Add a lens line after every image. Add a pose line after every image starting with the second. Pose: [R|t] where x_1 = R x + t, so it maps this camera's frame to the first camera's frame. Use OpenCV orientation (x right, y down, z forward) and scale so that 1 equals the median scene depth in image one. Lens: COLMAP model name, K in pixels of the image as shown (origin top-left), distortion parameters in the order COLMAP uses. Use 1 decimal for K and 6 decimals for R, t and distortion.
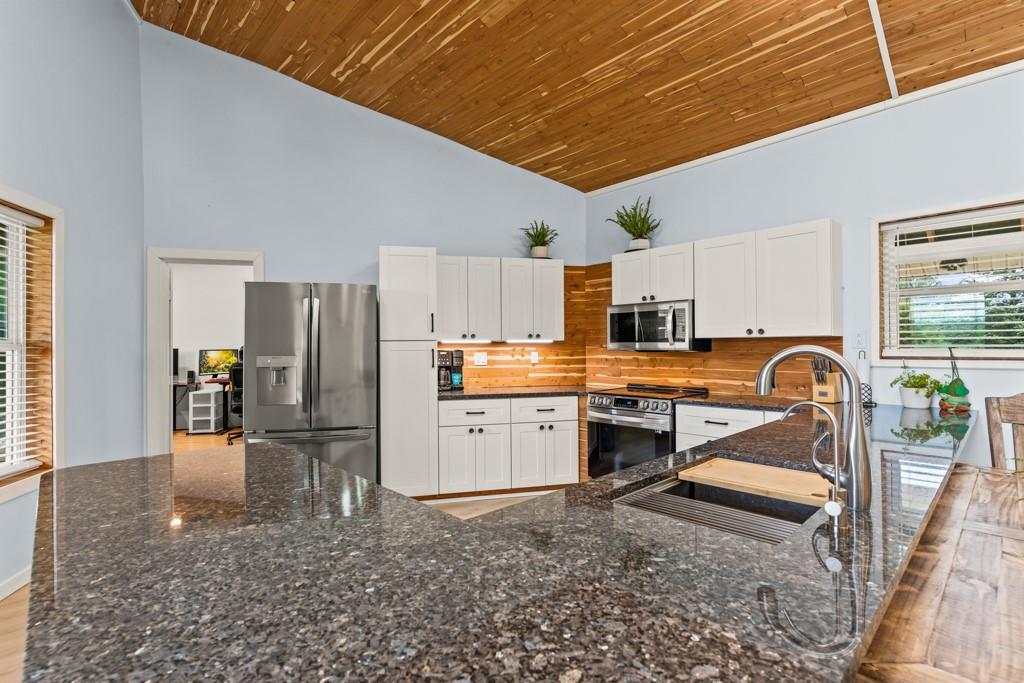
lens RADIAL K [[480.7, 0, 512.8], [0, 480.7, 349.0], [0, 0, 1]] dist [0.002695, -0.000493]
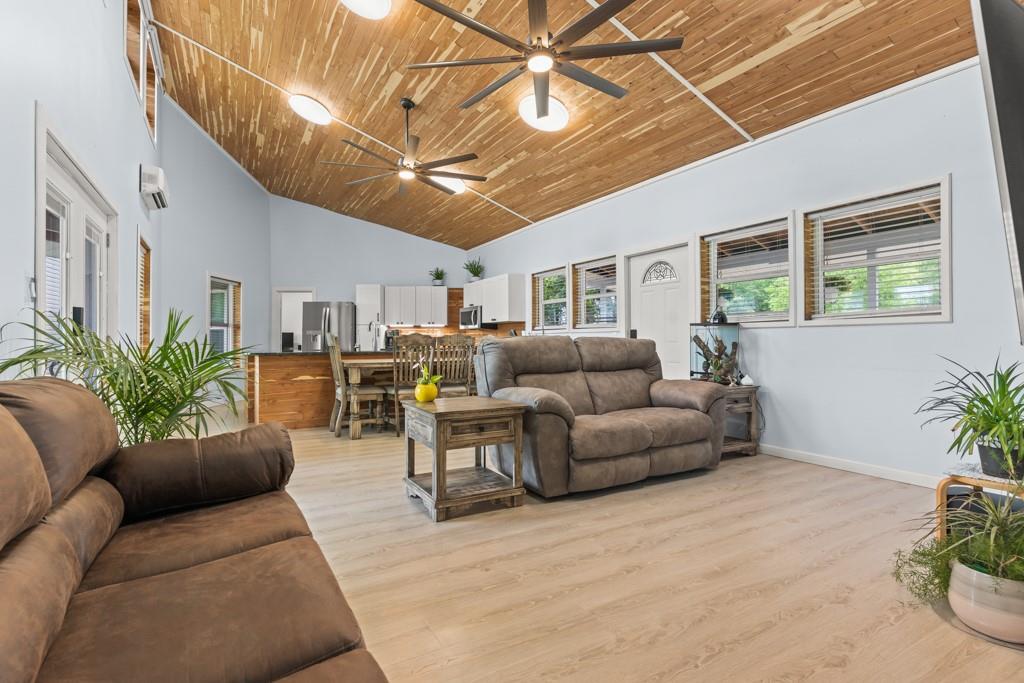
lens RADIAL K [[480.7, 0, 510.6], [0, 480.7, 338.5], [0, 0, 1]] dist [0.002695, -0.000493]
pose [[0.973953, 0.001606, -0.226746, 0.921683], [-0.003503, 0.999962, -0.007962, 0.060795], [0.226724, 0.008549, 0.973921, -1.039186]]
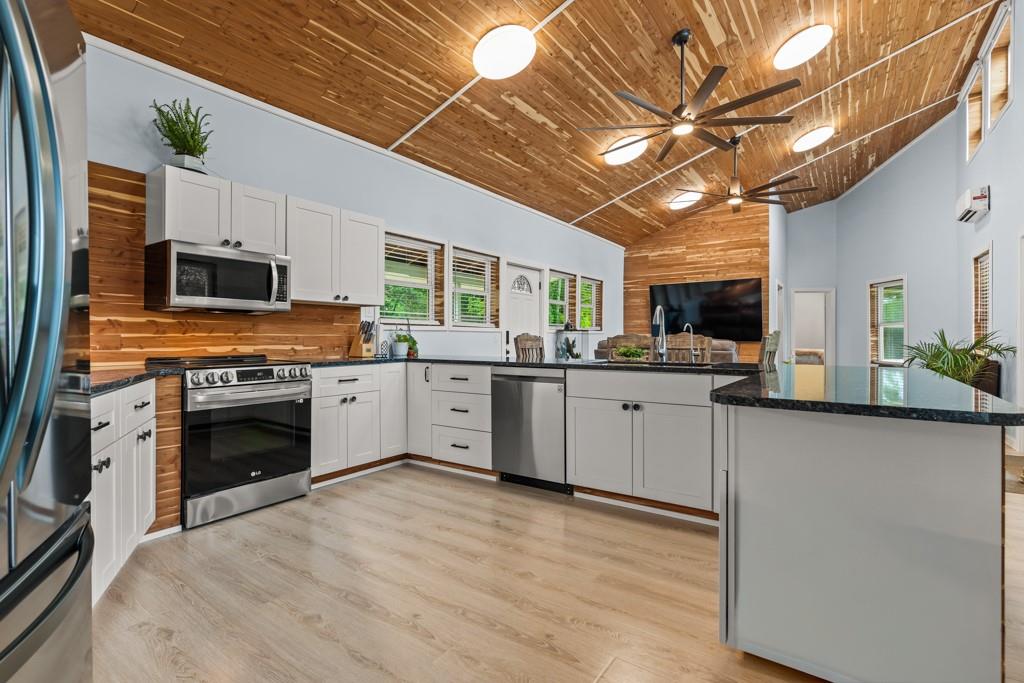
lens RADIAL K [[486.3, 0, 496.3], [0, 486.3, 338.8], [0, 0, 1]] dist [0.000012, 0.000112]
pose [[-0.170840, 0.003747, 0.985292, -0.563070], [0.002926, 0.999990, -0.003296, 0.053198], [-0.985294, 0.002320, -0.170850, 0.694157]]
